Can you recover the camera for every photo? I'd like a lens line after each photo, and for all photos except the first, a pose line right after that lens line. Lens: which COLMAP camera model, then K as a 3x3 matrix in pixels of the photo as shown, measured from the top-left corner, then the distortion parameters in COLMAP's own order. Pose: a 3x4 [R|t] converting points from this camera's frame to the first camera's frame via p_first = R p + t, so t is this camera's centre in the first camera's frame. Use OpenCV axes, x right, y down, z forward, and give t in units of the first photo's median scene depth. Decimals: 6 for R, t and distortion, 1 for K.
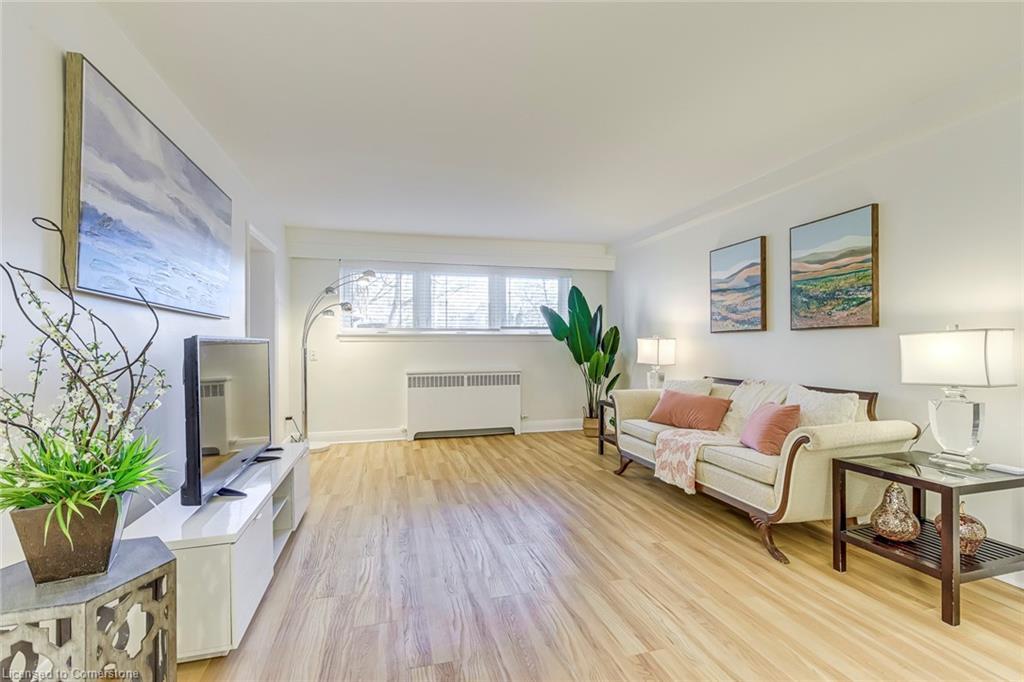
lens RADIAL K [[456.8, 0, 511.1], [0, 456.8, 348.3], [0, 0, 1]] dist [0.015551, -0.008930]
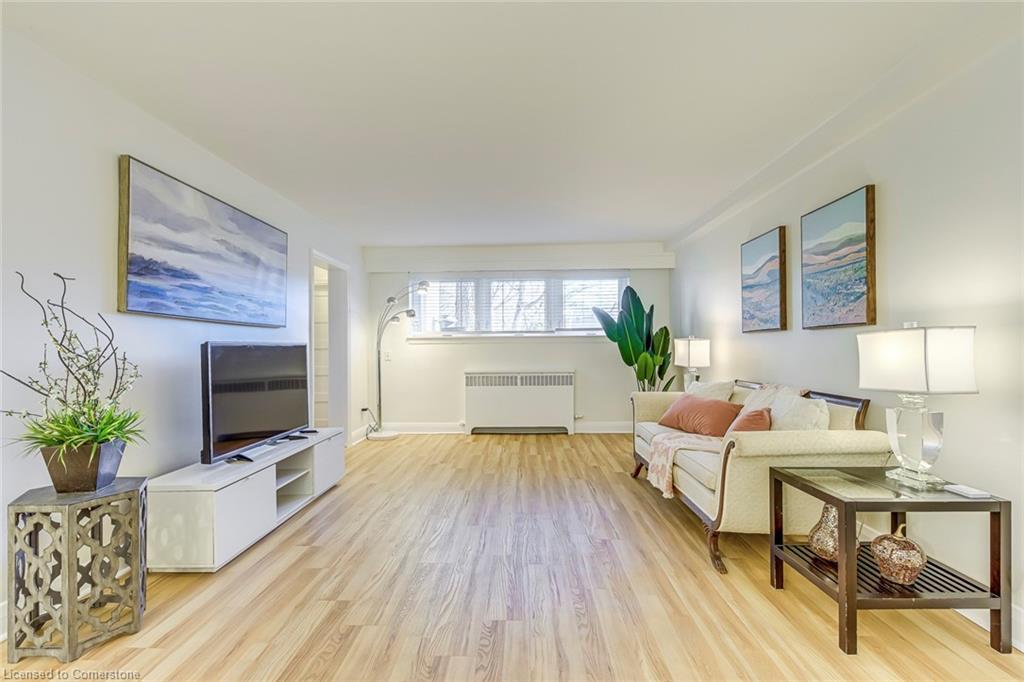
lens RADIAL K [[463.1, 0, 512.6], [0, 463.1, 348.9], [0, 0, 1]] dist [0.001099, -0.000536]
pose [[0.957098, -0.002735, -0.289753, 0.332289], [0.002395, 0.999996, -0.001529, -0.000580], [0.289756, 0.000770, 0.957100, -0.040973]]
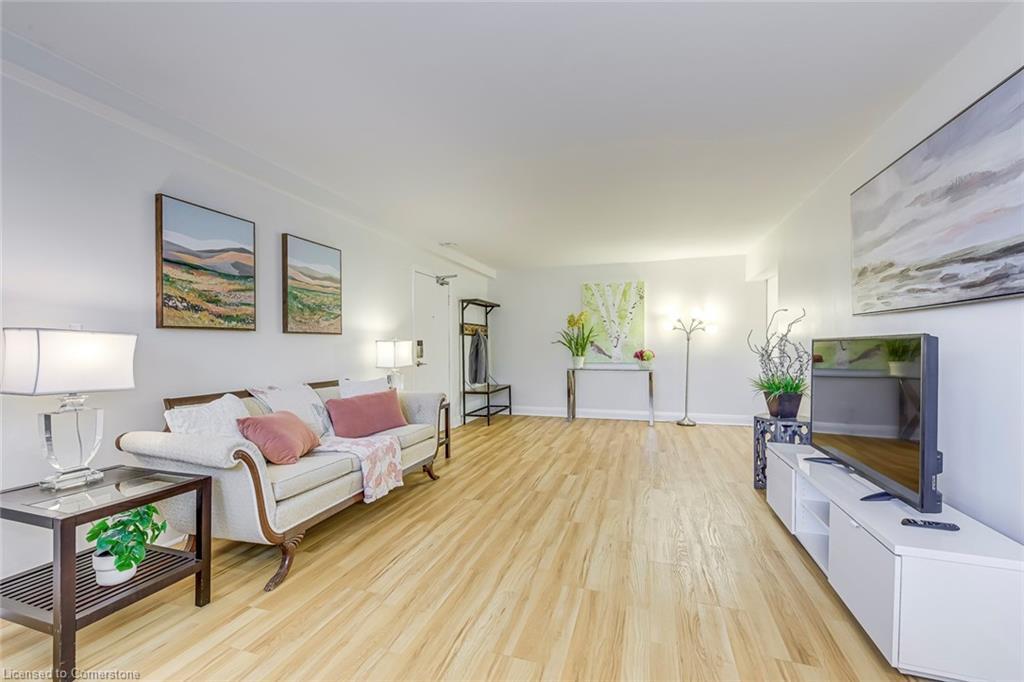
lens RADIAL K [[418.1, 0, 513.6], [0, 418.1, 345.9], [0, 0, 1]] dist [0.017806, -0.009358]
pose [[-0.838339, 0.004867, 0.545127, -0.336364], [0.006731, 0.999976, 0.001424, -0.007883], [-0.545108, 0.004863, -0.838352, 1.538972]]
